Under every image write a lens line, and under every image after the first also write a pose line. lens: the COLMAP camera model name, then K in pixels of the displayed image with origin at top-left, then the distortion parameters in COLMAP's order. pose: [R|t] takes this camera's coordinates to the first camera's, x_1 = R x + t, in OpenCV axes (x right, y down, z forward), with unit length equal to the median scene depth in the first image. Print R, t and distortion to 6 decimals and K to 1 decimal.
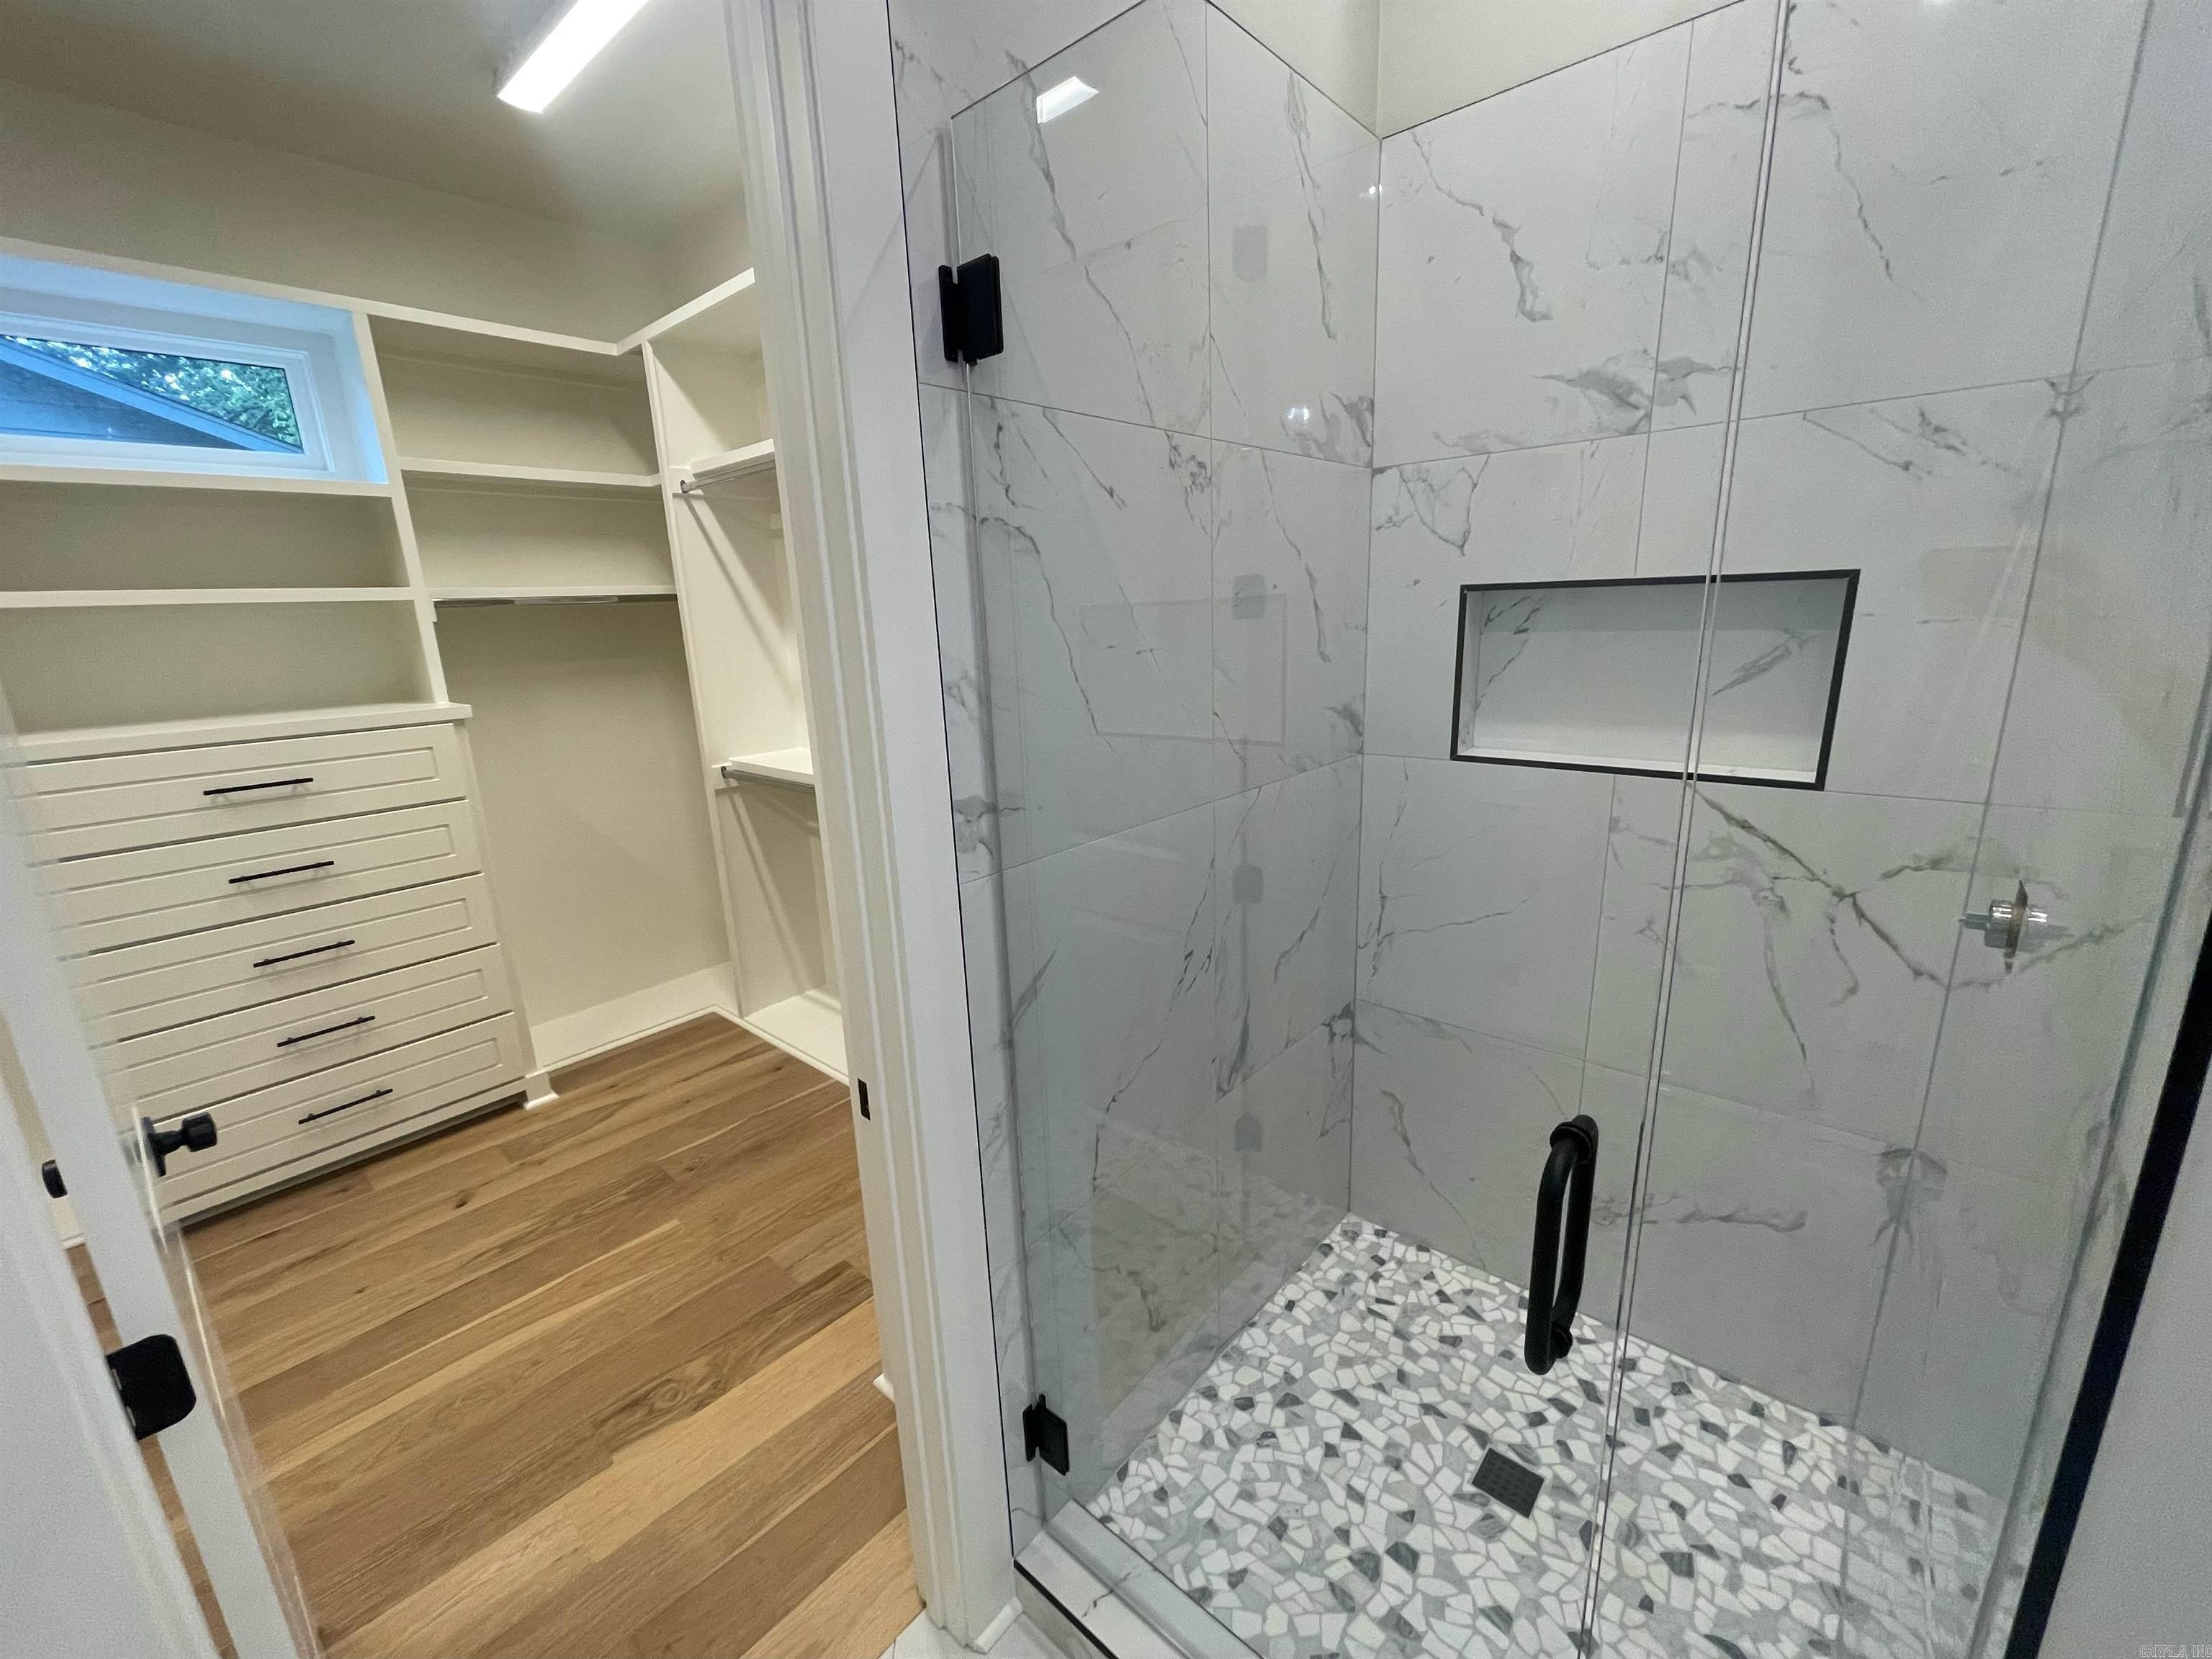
lens RADIAL K [[891.6, 0, 1085.4], [0, 891.6, 824.8], [0, 0, 1]] dist [-0.005633, 0.002549]
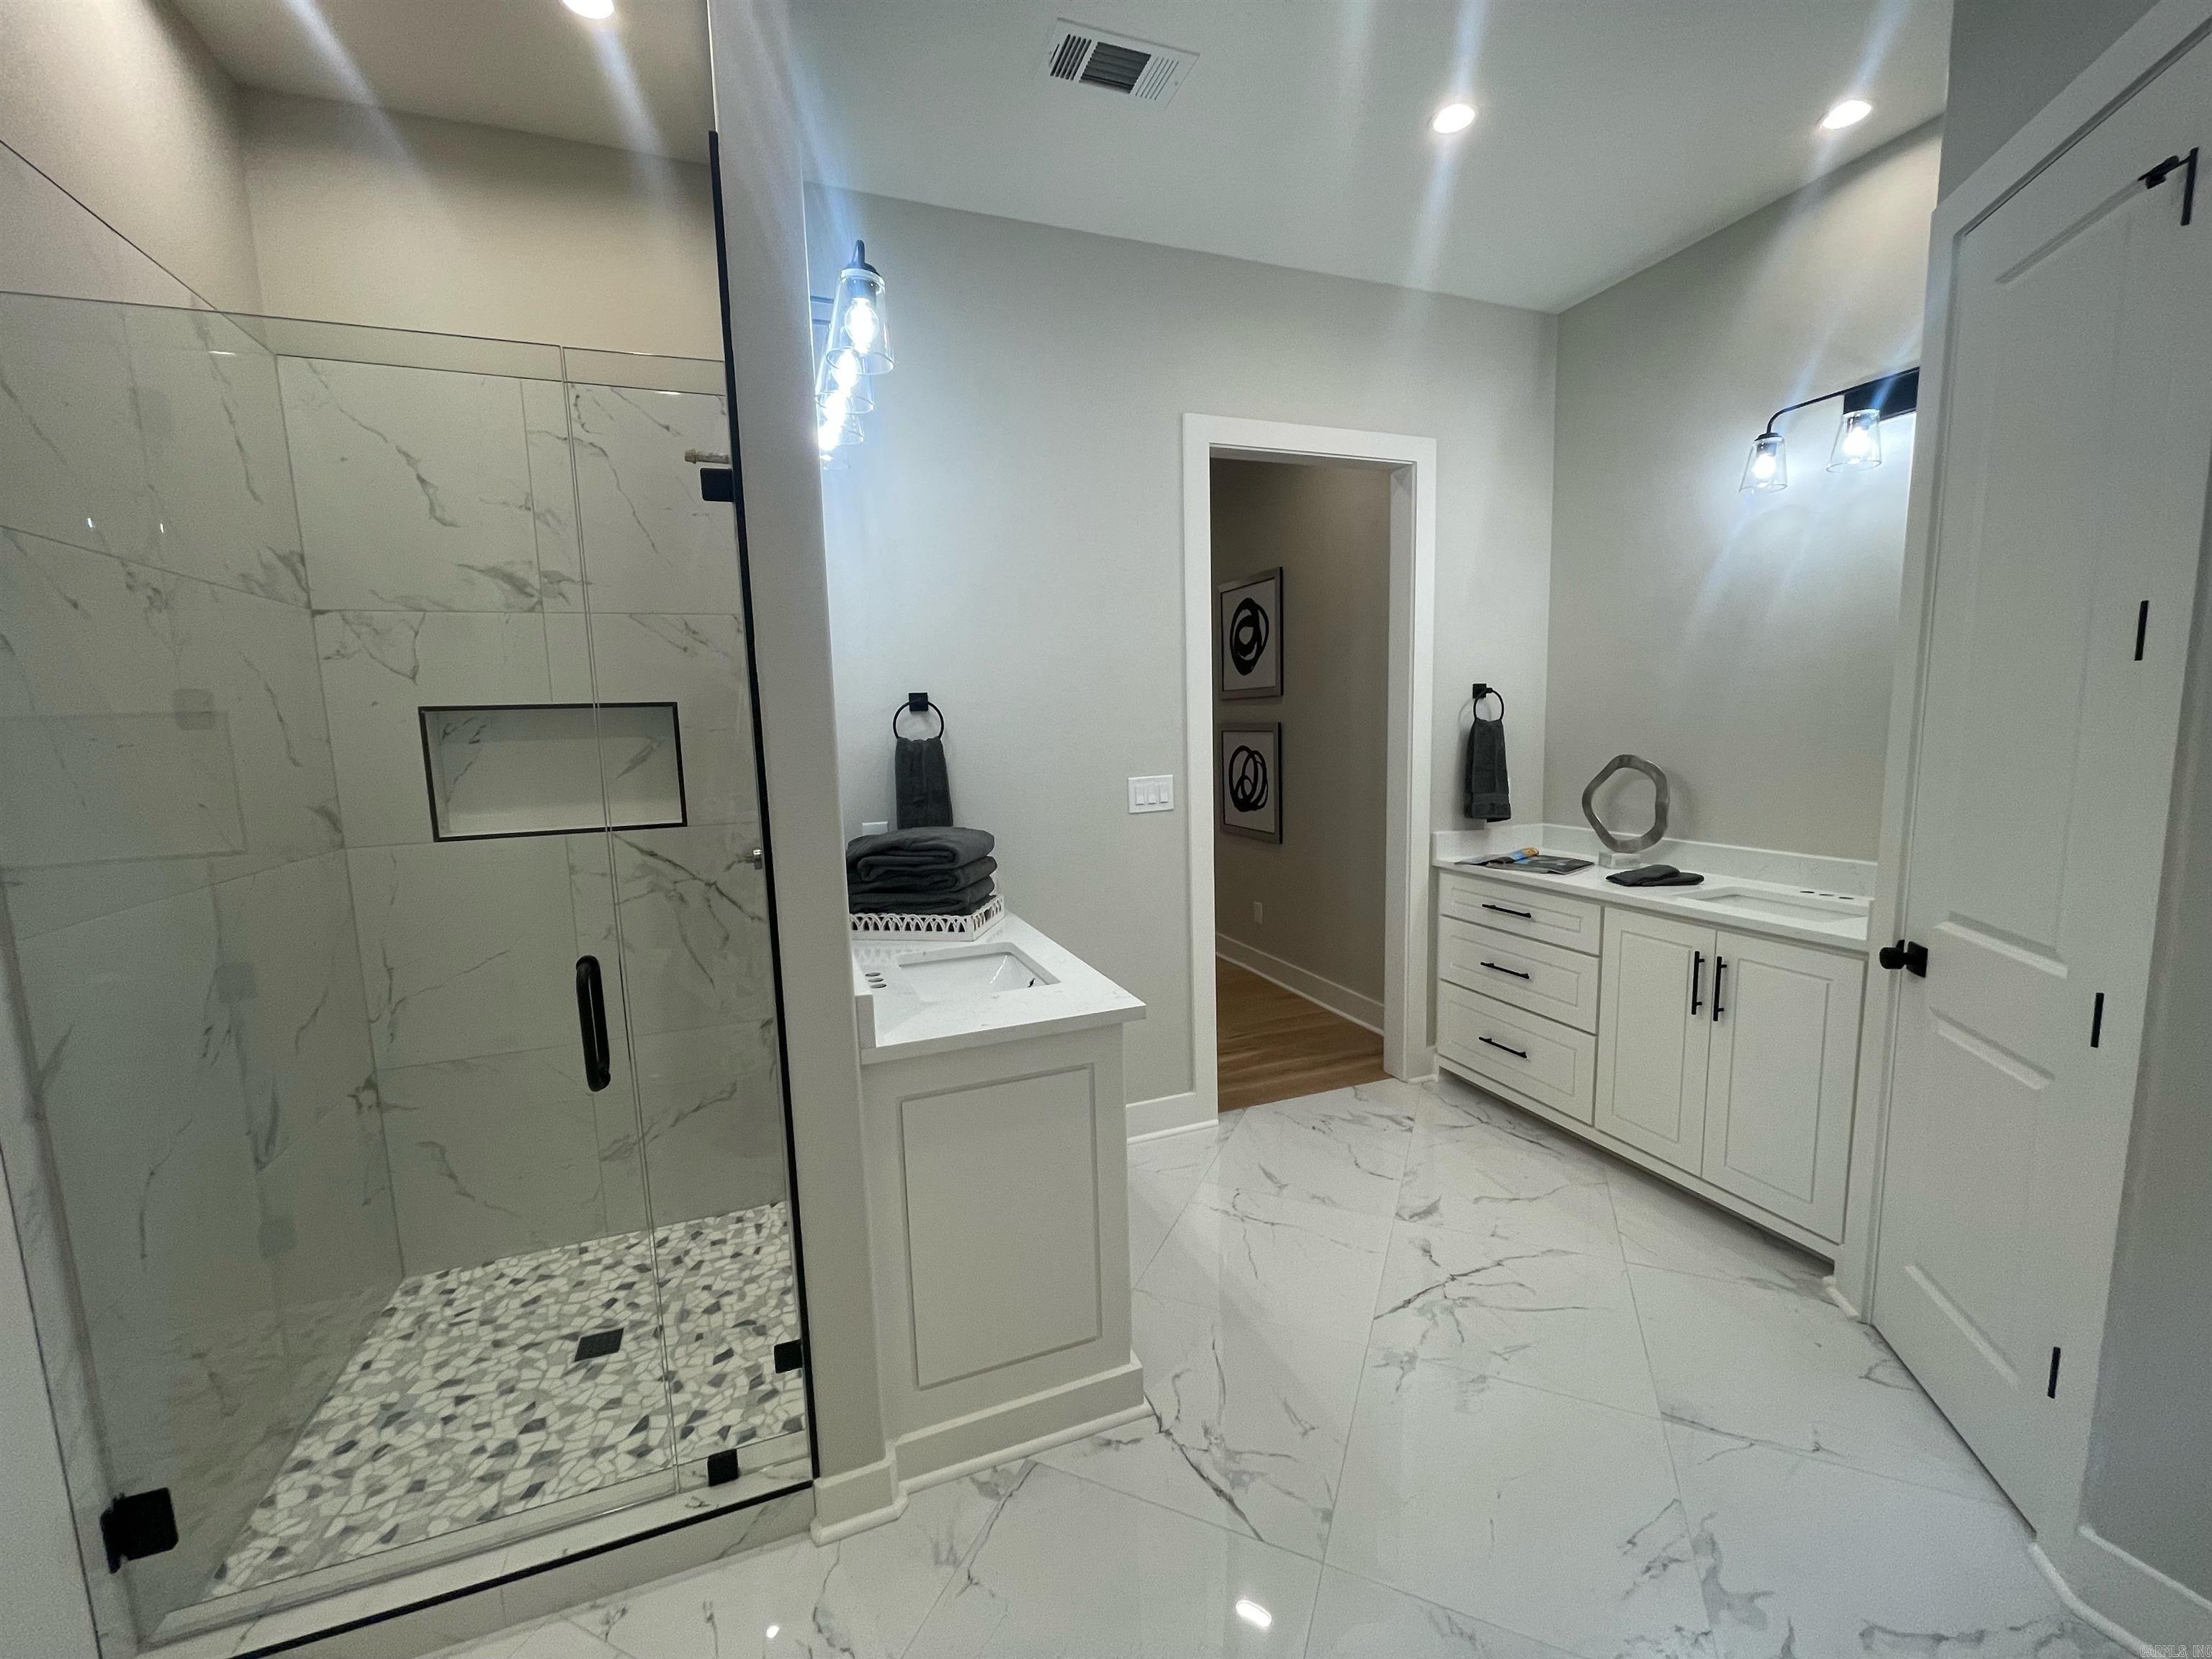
lens RADIAL K [[891.6, 0, 1101.2], [0, 891.6, 827.6], [0, 0, 1]] dist [-0.005633, 0.002549]
pose [[0.454749, -0.081144, 0.886915, -0.300520], [0.224771, 0.974061, -0.026130, 0.166373], [-0.861790, 0.211235, 0.461192, -0.432528]]
